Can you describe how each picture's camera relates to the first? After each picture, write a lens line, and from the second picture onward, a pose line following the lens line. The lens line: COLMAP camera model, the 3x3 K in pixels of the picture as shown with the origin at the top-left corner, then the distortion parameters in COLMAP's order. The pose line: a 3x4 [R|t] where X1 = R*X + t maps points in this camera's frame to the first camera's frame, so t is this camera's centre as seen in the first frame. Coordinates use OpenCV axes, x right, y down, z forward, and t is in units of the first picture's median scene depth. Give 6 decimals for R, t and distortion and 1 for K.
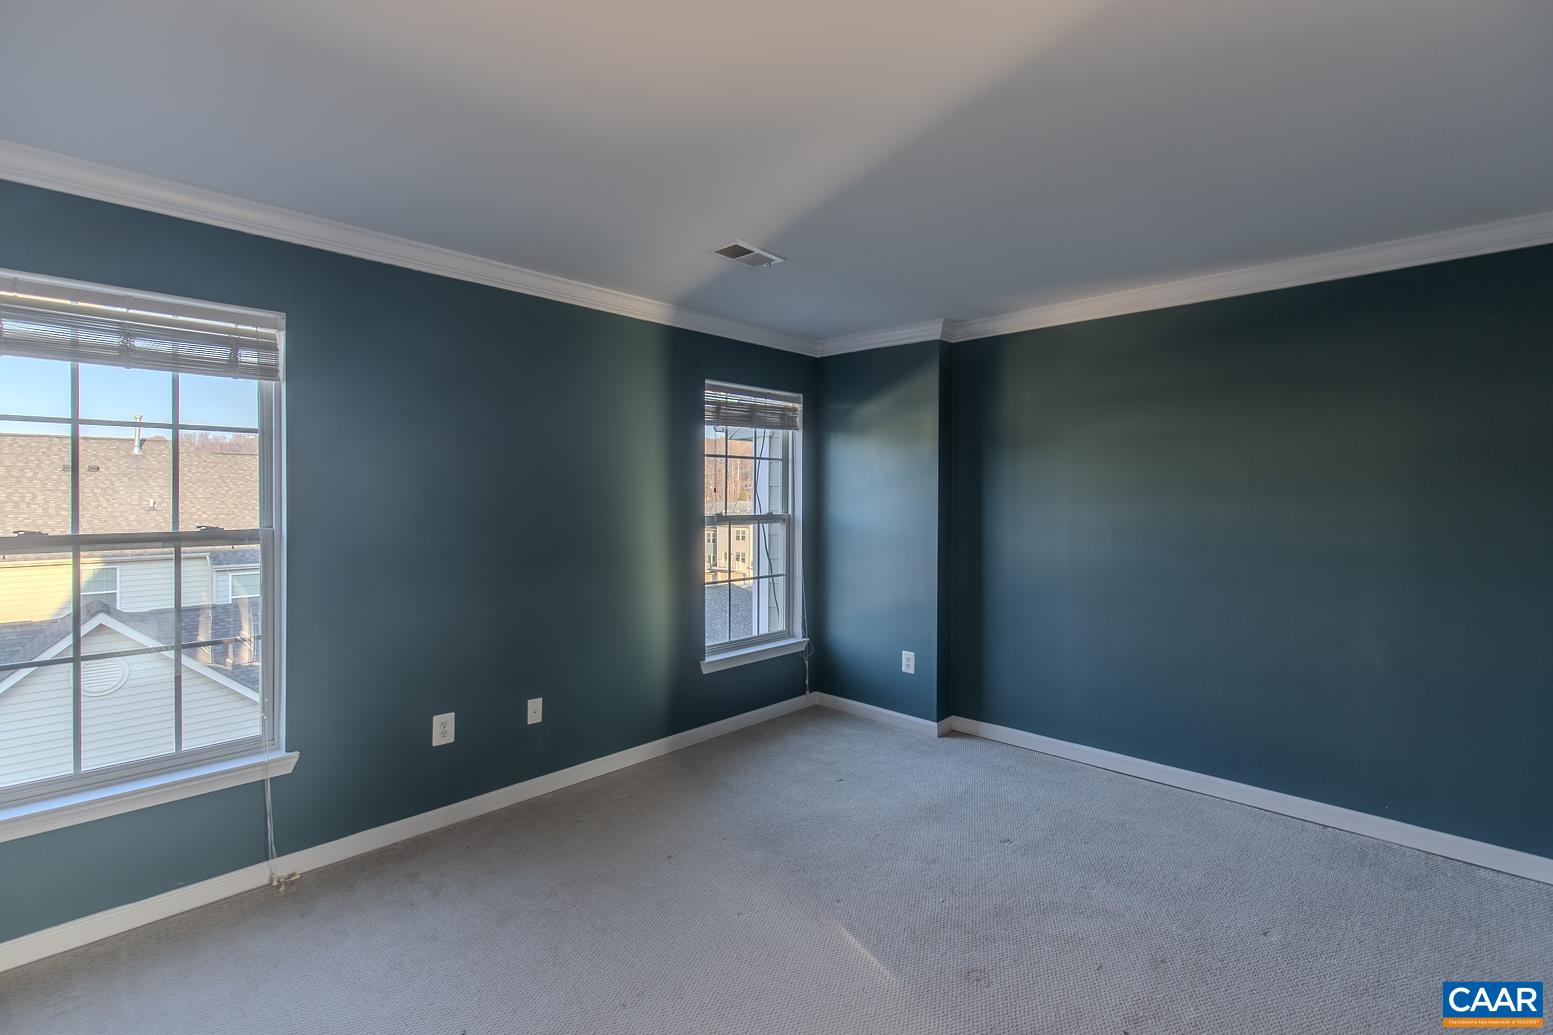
lens RADIAL K [[723.9, 0, 801.2], [0, 723.9, 499.2], [0, 0, 1]] dist [0.013924, -0.000174]
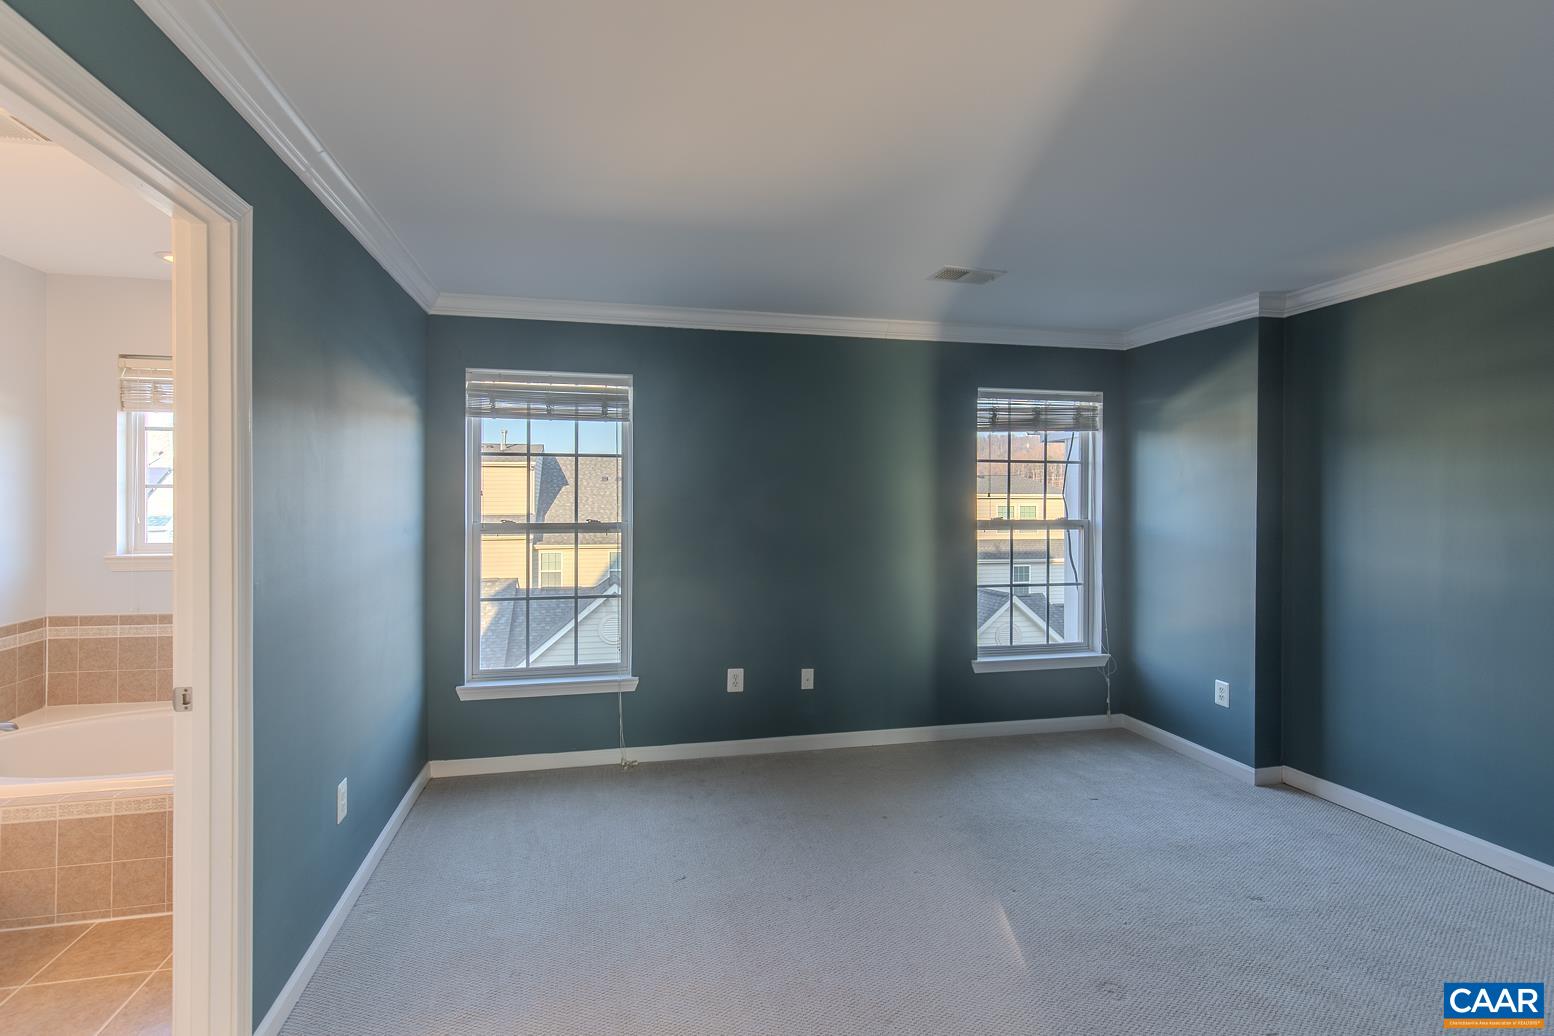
lens RADIAL K [[734.8, 0, 744.8], [0, 734.8, 498.9], [0, 0, 1]] dist [0.001277, -0.000301]
pose [[0.825015, 0.001899, -0.565108, 0.181843], [-0.004557, 0.999984, -0.003291, -0.001862], [0.565093, 0.005290, 0.825010, -0.049775]]
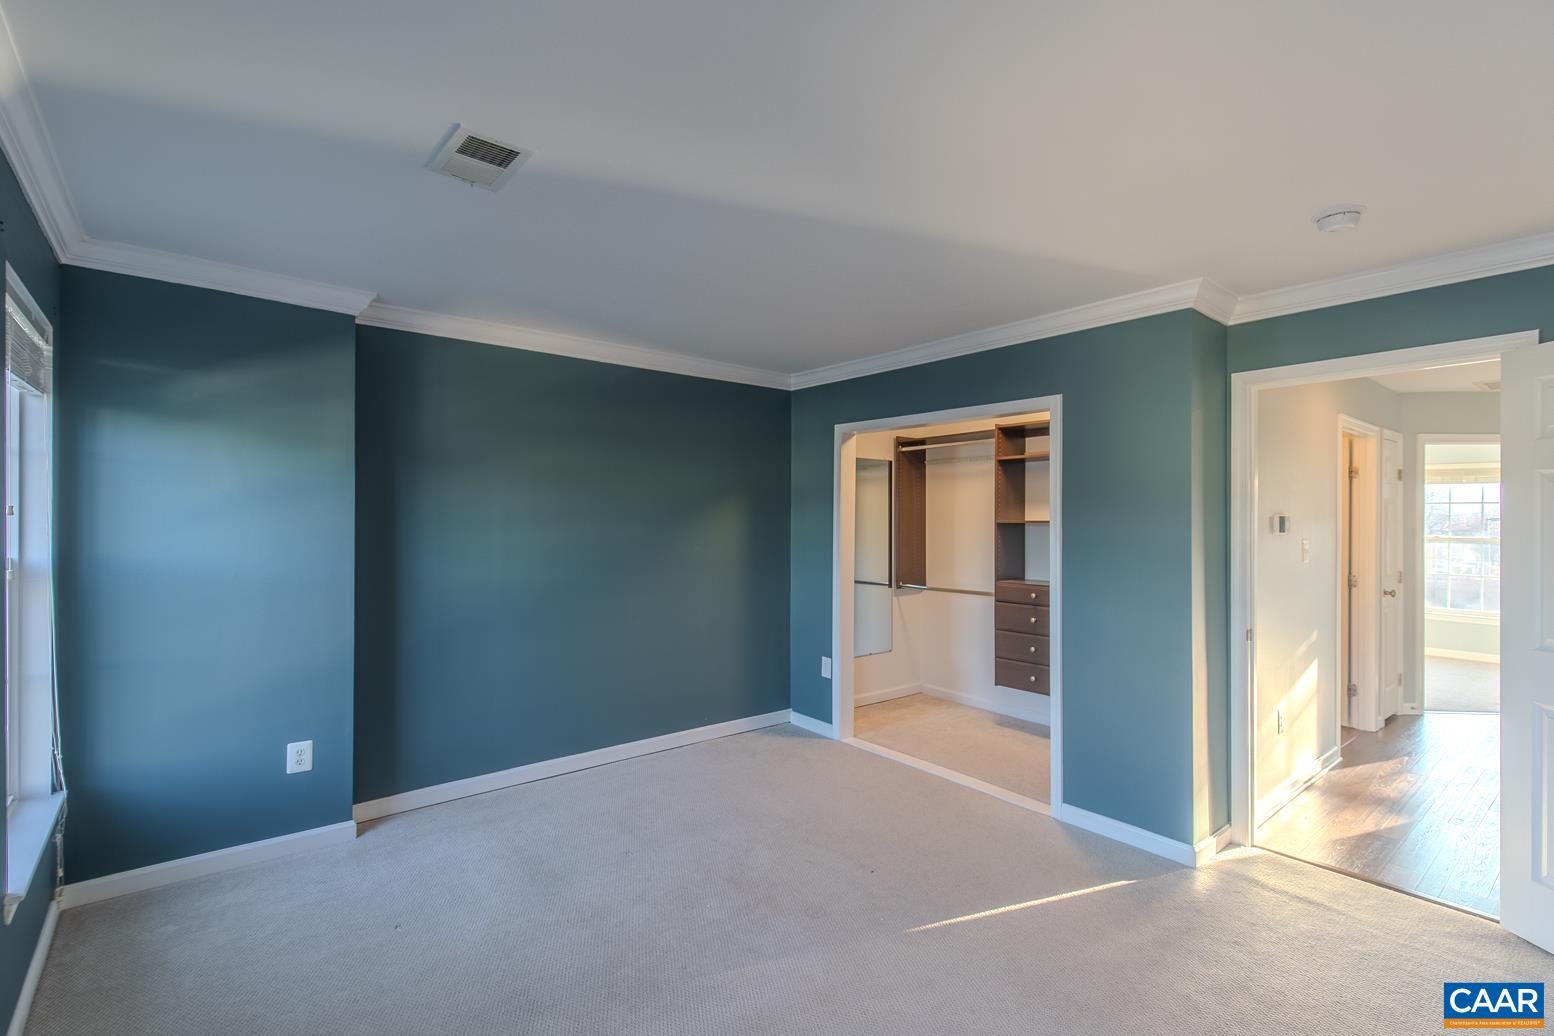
lens RADIAL K [[724.2, 0, 785.0], [0, 724.2, 519.9], [0, 0, 1]] dist [0.003274, 0.000300]
pose [[0.111791, -0.001262, 0.993731, -0.525621], [0.003119, 0.999995, 0.000919, -0.005162], [-0.993727, 0.002996, 0.111794, 0.472360]]
